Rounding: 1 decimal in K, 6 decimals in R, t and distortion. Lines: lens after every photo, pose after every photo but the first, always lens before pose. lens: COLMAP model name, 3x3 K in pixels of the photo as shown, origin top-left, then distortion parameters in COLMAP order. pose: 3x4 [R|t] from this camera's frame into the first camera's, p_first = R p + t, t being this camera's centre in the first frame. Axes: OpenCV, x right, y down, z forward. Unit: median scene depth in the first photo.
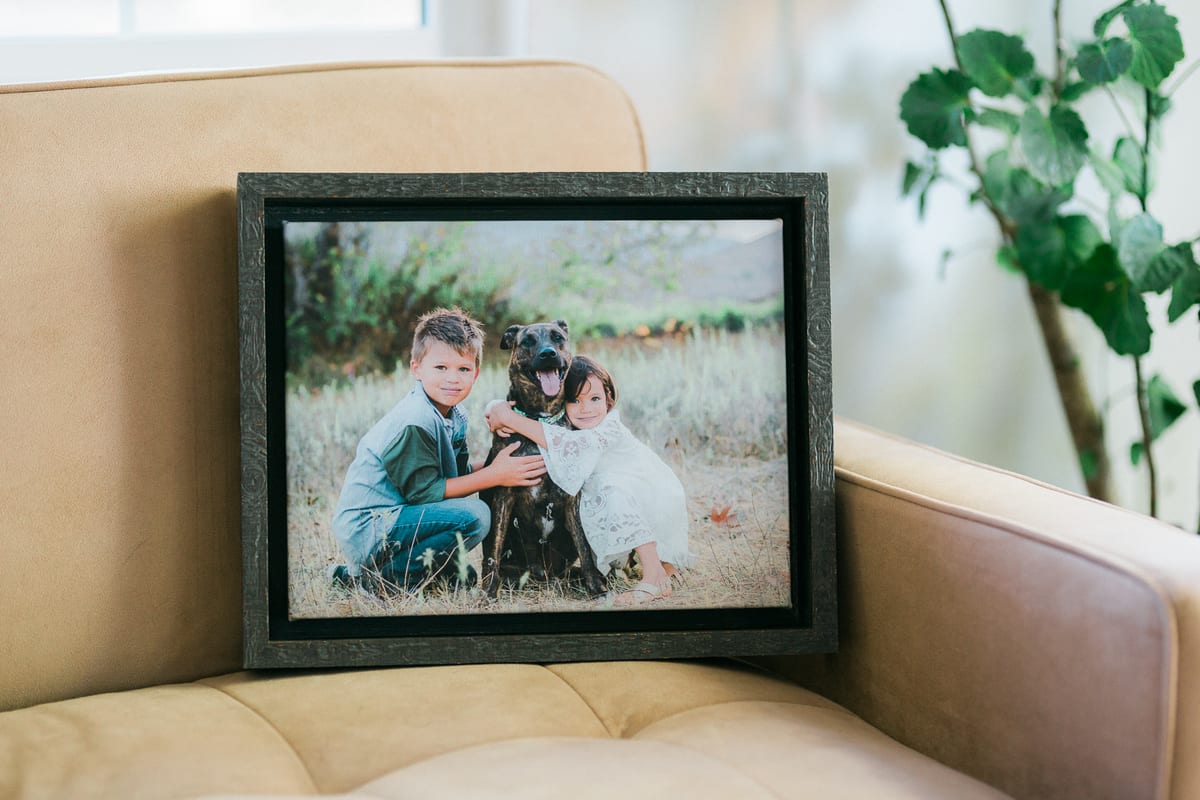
lens RADIAL K [[2908.5, 0, 600.0], [0, 2908.5, 400.0], [0, 0, 1]] dist [-0.028856, 0.863030]
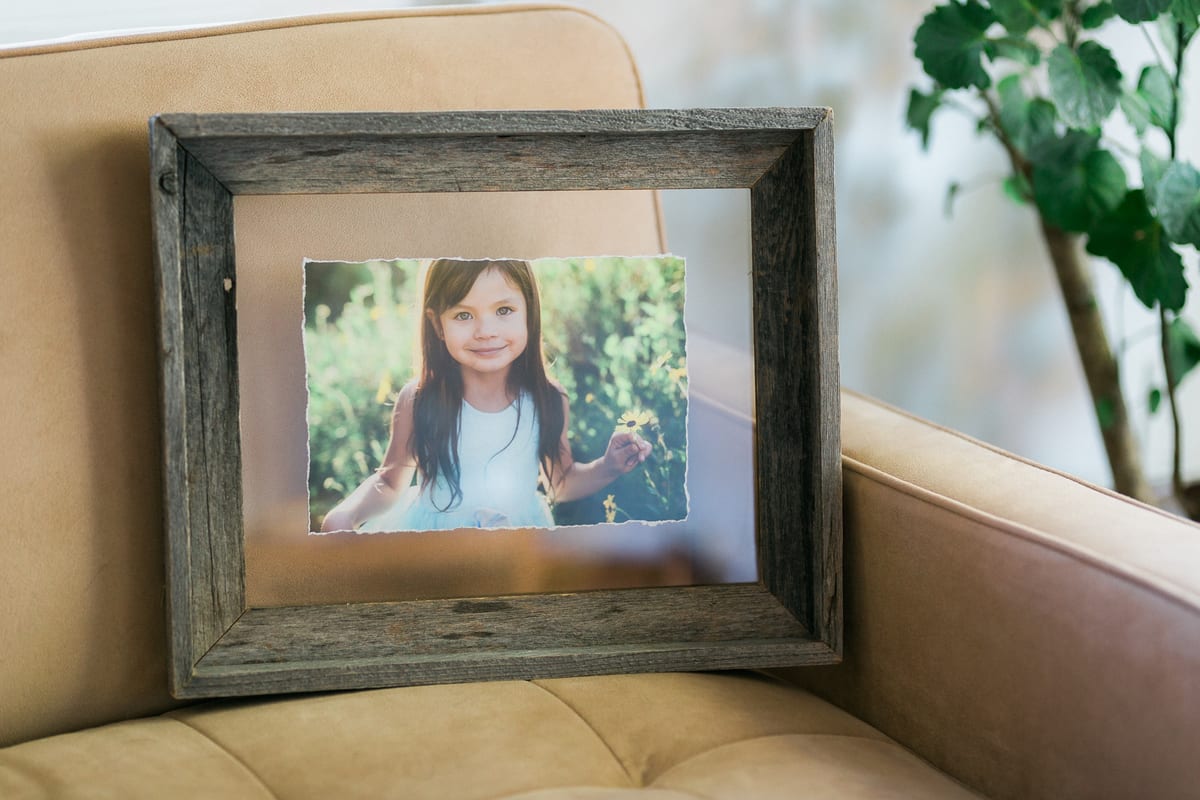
lens RADIAL K [[2908.5, 0, 600.0], [0, 2908.5, 400.0], [0, 0, 1]] dist [-0.028856, 0.863030]
pose [[0.999219, -0.012531, 0.037474, -0.032031], [0.009665, 0.997083, 0.075711, -0.059788], [-0.038314, -0.075290, 0.996425, 0.083595]]
